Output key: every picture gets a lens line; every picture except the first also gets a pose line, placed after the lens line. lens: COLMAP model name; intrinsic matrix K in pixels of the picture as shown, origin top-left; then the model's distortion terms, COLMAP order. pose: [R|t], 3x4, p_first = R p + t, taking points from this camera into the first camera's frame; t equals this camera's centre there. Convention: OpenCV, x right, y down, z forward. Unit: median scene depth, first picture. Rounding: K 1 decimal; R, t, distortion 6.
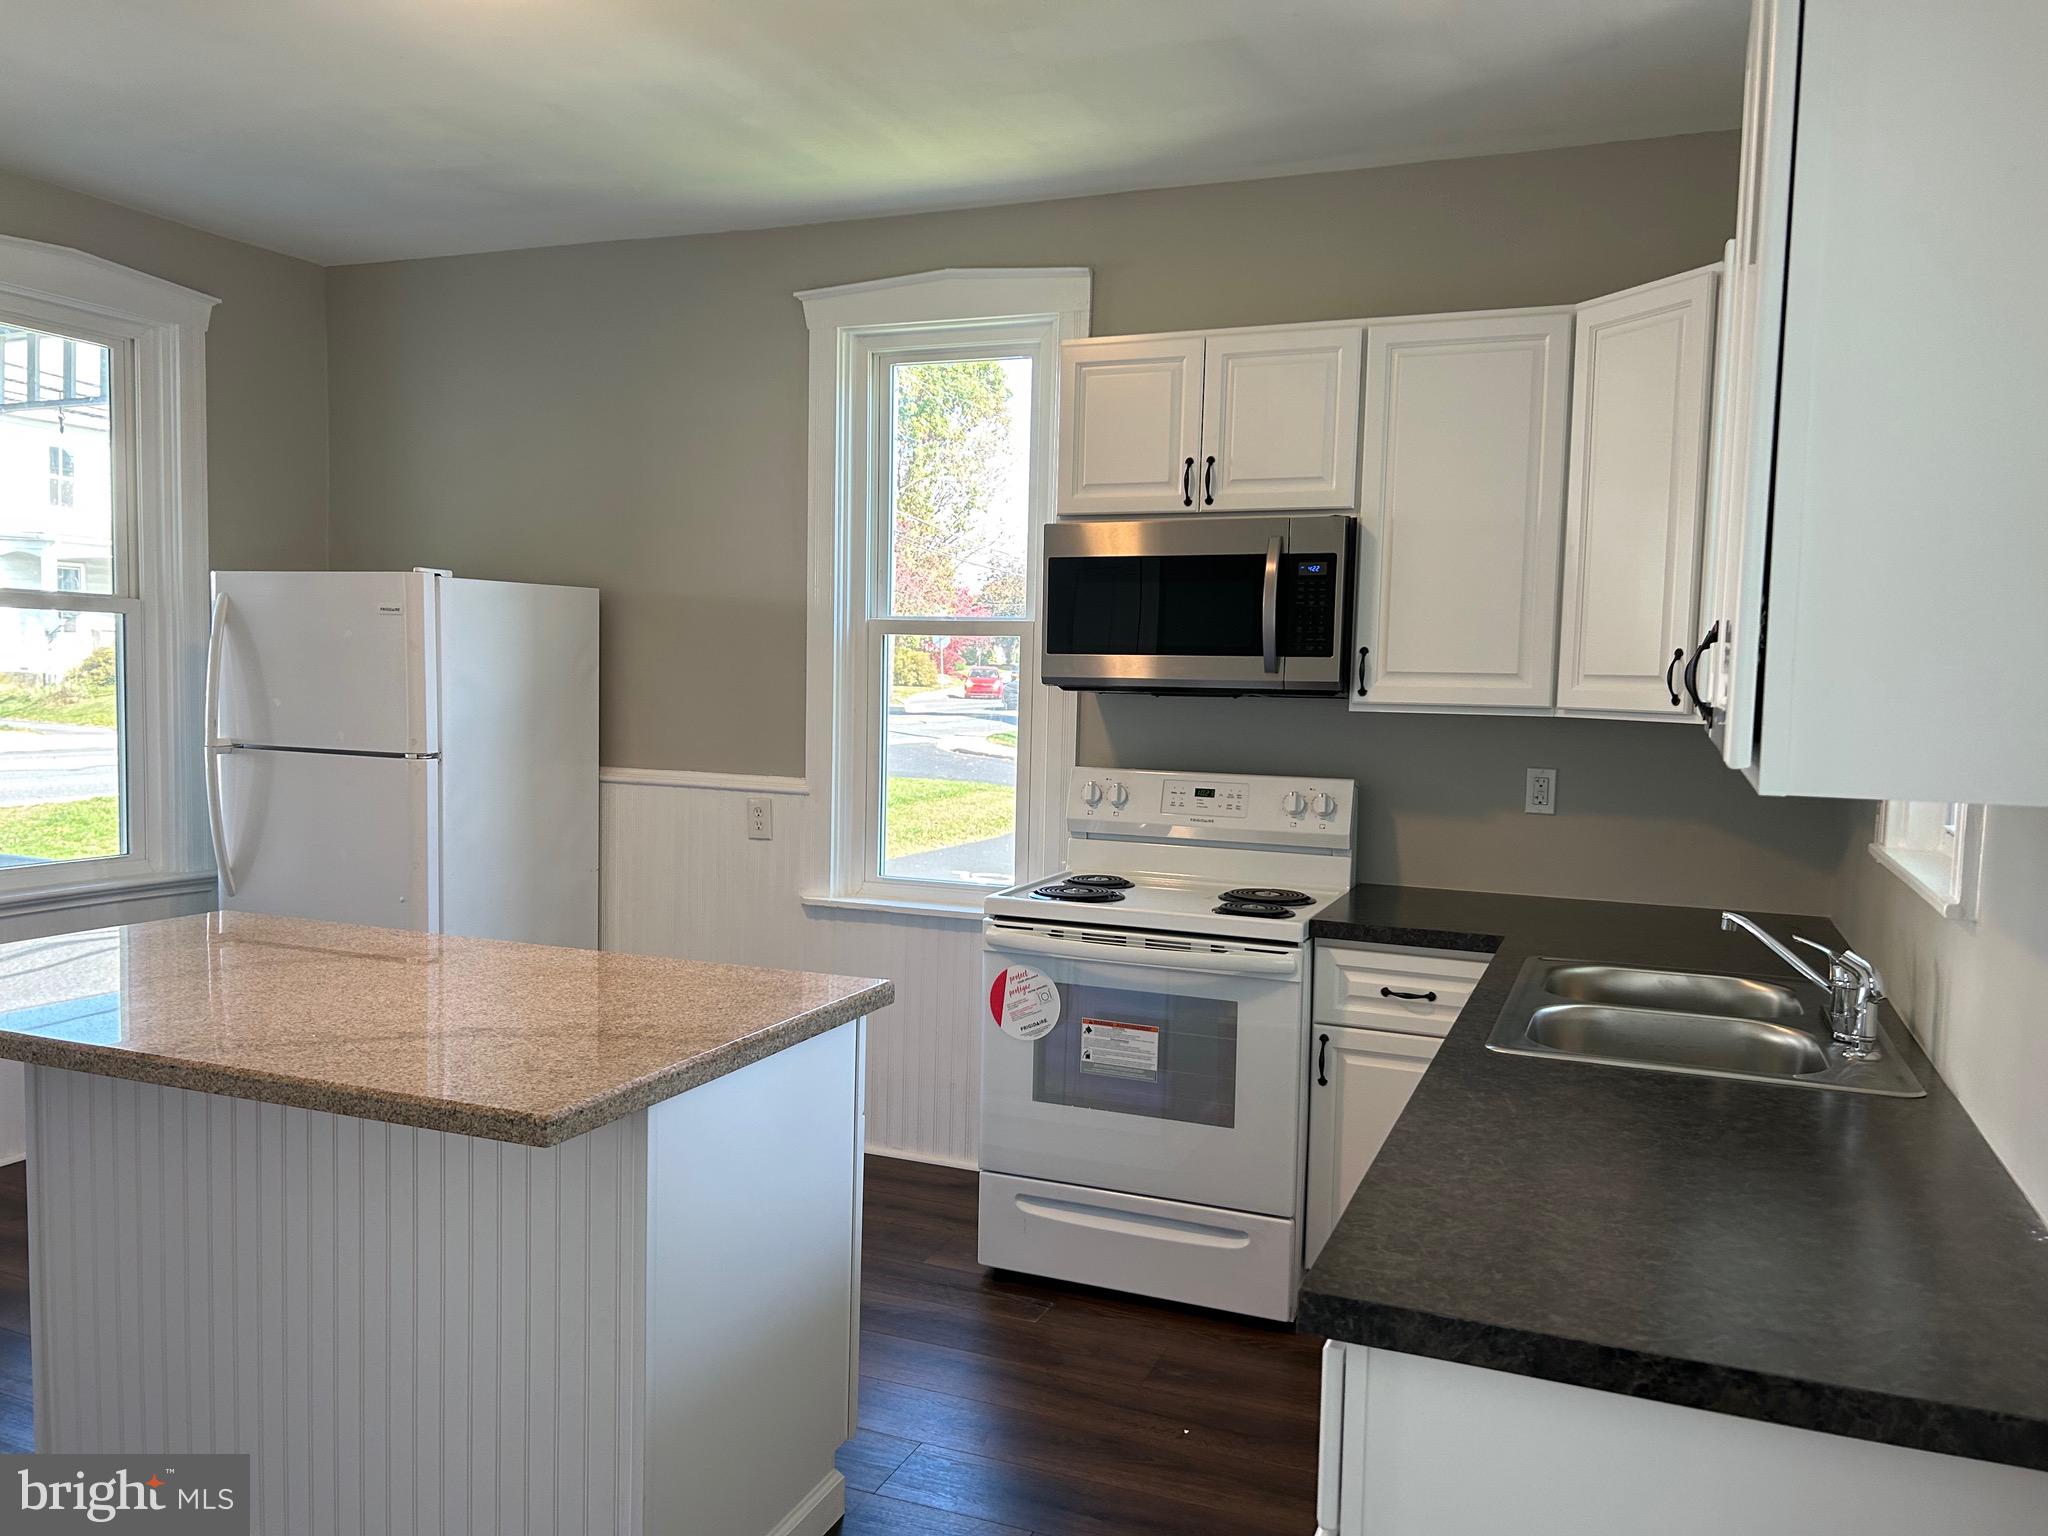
lens RADIAL K [[1519.6, 0, 1019.8], [0, 1519.6, 775.8], [0, 0, 1]] dist [0.029860, -0.047028]
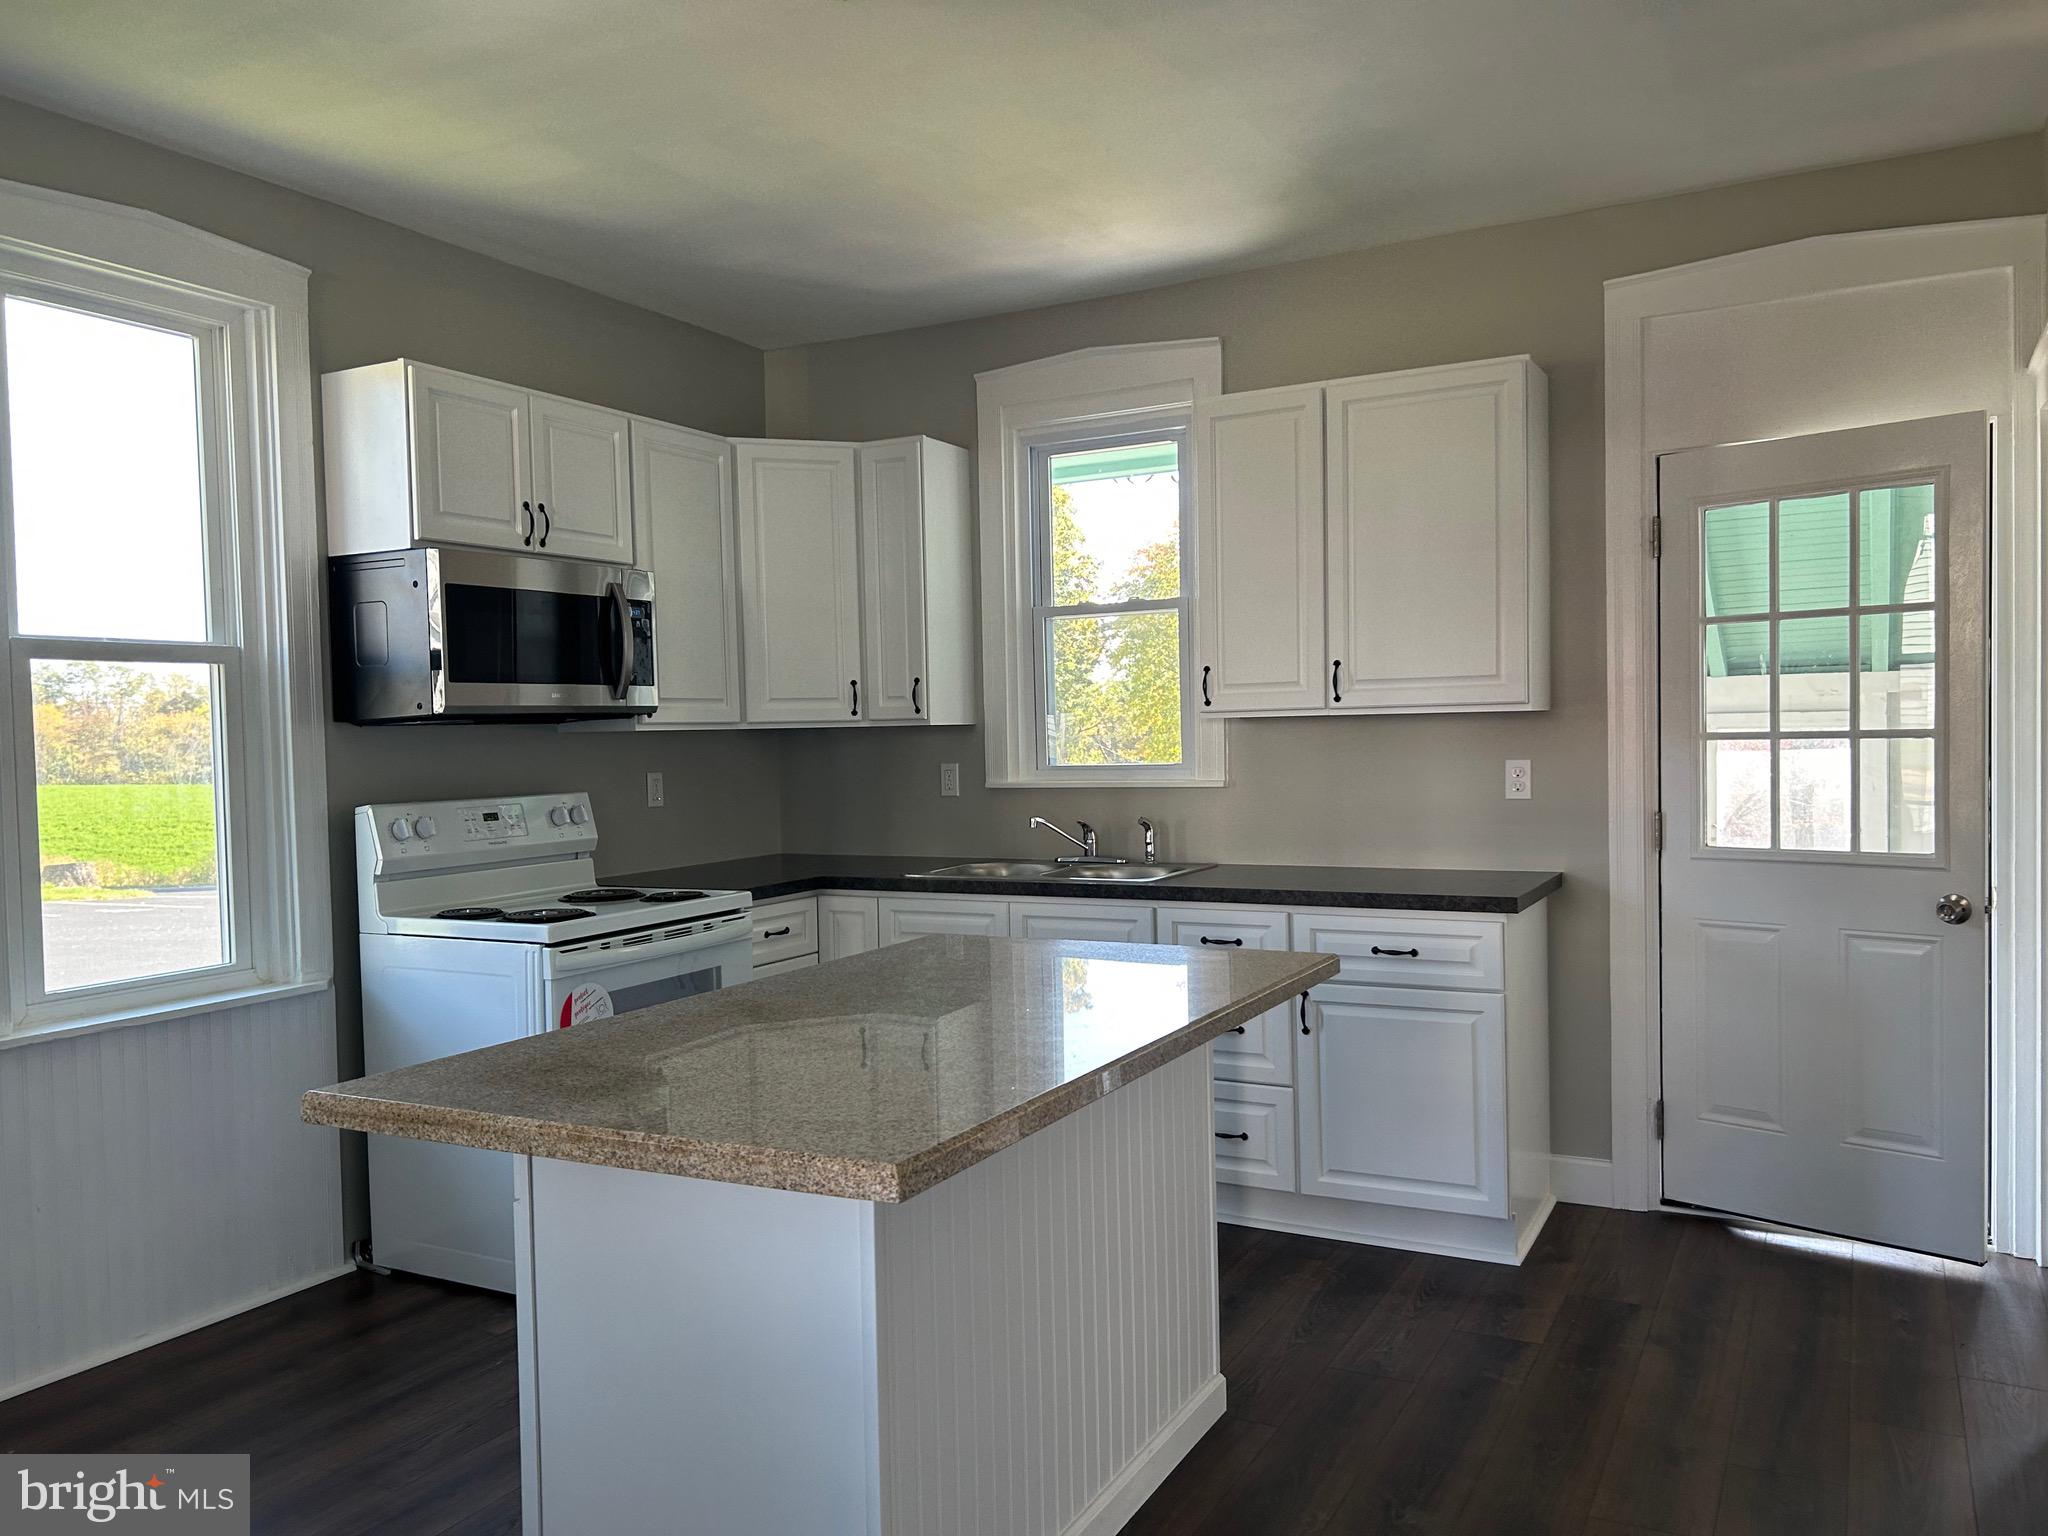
lens RADIAL K [[1519.6, 0, 1019.8], [0, 1519.6, 758.4], [0, 0, 1]] dist [0.029860, -0.047028]
pose [[0.101188, -0.046292, 0.993790, -0.954532], [0.086405, 0.995551, 0.037577, -0.039472], [-0.991108, 0.082067, 0.104738, 0.567619]]
